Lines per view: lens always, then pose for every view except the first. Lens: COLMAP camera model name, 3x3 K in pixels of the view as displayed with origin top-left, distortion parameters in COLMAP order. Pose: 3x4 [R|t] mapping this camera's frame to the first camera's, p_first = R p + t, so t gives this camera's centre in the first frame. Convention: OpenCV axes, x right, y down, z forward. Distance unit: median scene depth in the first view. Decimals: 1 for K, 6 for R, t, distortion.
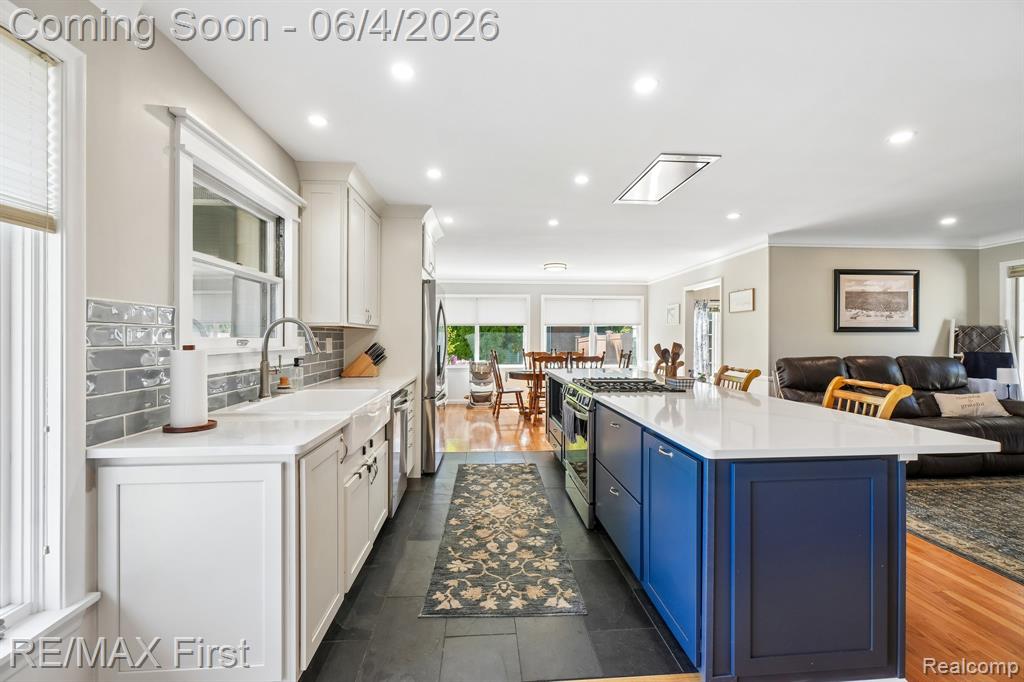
lens RADIAL K [[442.0, 0, 515.7], [0, 442.0, 341.2], [0, 0, 1]] dist [-0.003774, 0.000601]
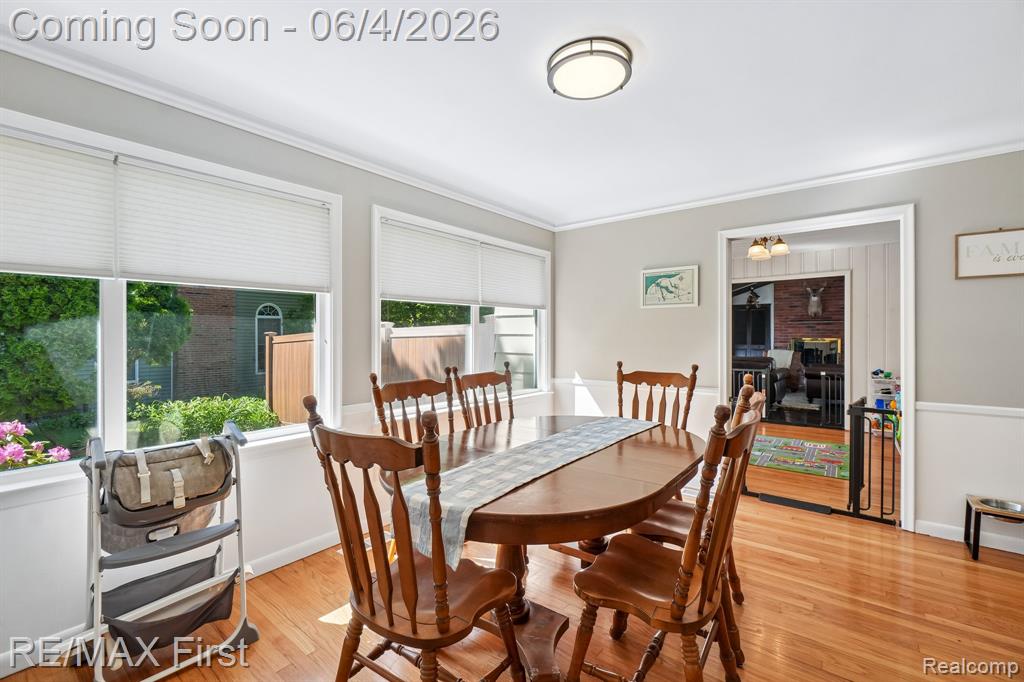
lens RADIAL K [[442.0, 0, 520.2], [0, 442.0, 337.9], [0, 0, 1]] dist [-0.003774, 0.000601]
pose [[0.672539, -0.011219, 0.739977, -0.230238], [0.009517, 0.999934, 0.006510, -0.014159], [-0.740001, 0.002664, 0.672601, 1.419174]]
